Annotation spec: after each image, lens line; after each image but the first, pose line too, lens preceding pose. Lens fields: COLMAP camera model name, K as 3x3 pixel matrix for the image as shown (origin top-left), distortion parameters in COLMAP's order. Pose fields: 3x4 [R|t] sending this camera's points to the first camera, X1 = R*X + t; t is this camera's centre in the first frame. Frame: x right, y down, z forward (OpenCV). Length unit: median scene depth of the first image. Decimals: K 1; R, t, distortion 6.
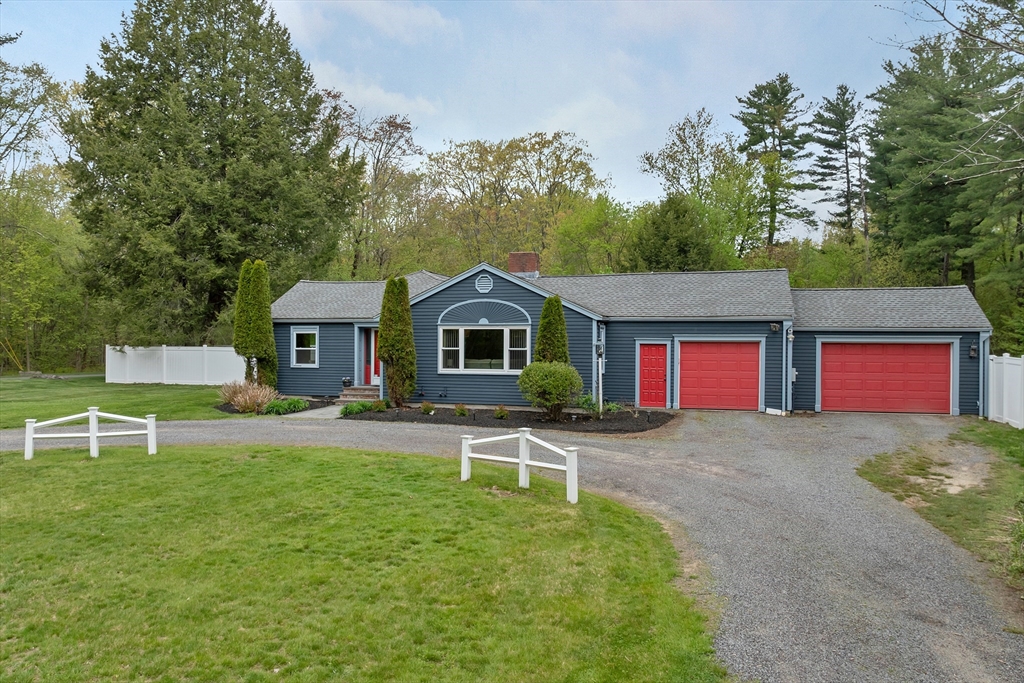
lens RADIAL K [[737.5, 0, 515.4], [0, 737.5, 340.8], [0, 0, 1]] dist [-0.024444, -0.029741]
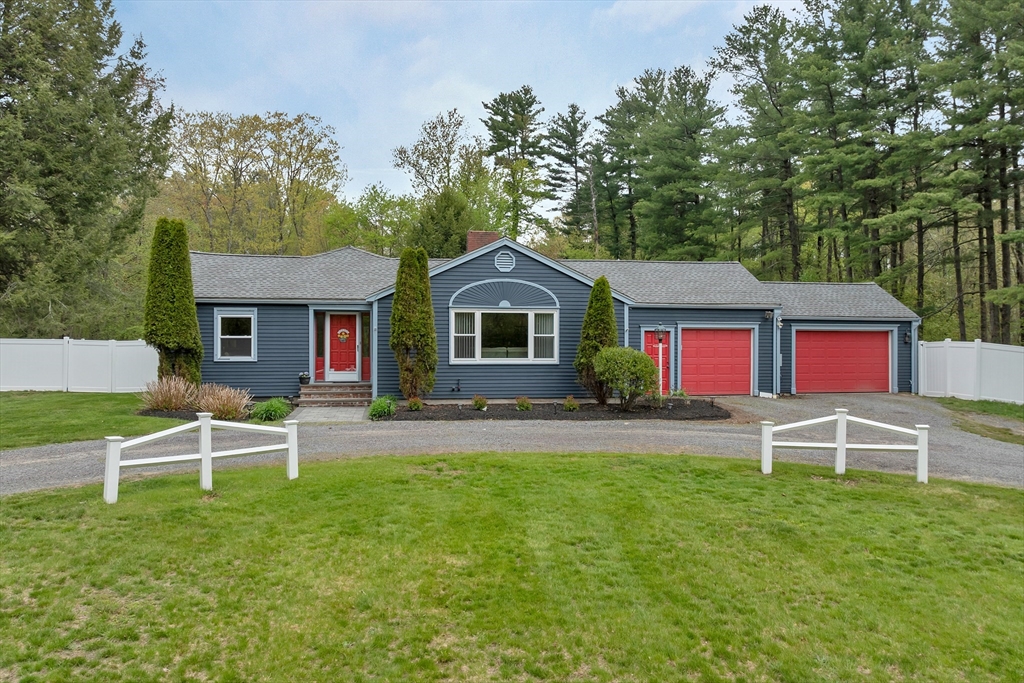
lens RADIAL K [[737.5, 0, 515.4], [0, 737.5, 340.8], [0, 0, 1]] dist [-0.024444, -0.029741]
pose [[0.898161, 0.000090, 0.439667, -0.364048], [0.001438, 0.999994, -0.003140, 0.017691], [-0.439664, 0.003453, 0.898155, 0.175817]]
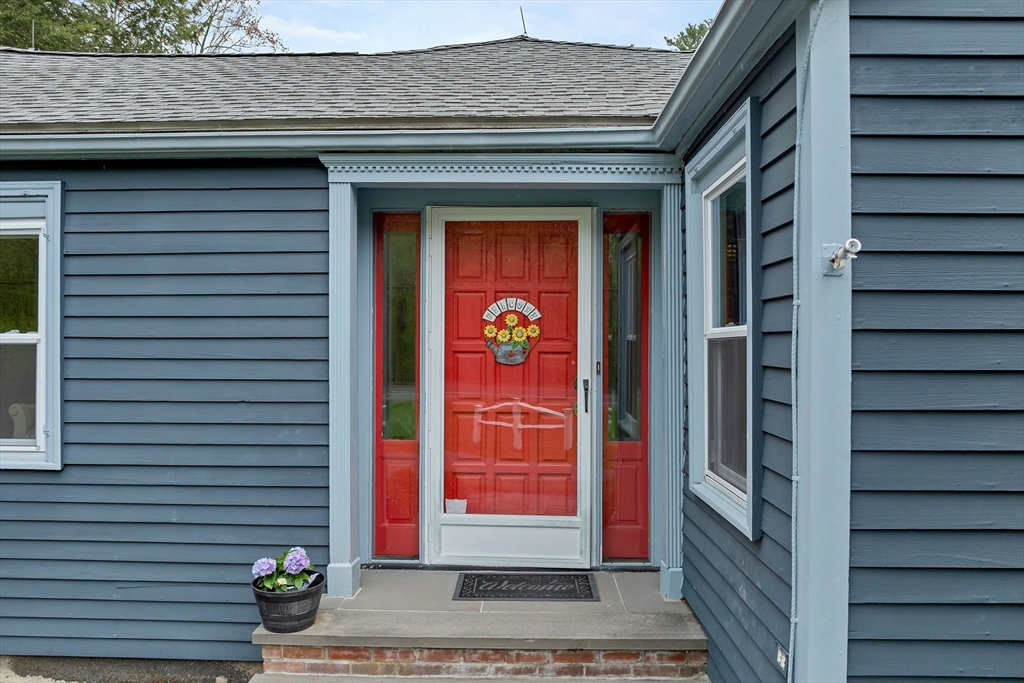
lens RADIAL K [[737.5, 0, 515.4], [0, 737.5, 340.8], [0, 0, 1]] dist [-0.024444, -0.029741]
pose [[0.967496, -0.001873, 0.252878, -0.216164], [0.001940, 0.999998, -0.000015, 0.011448], [-0.252878, 0.000505, 0.967498, 0.838471]]
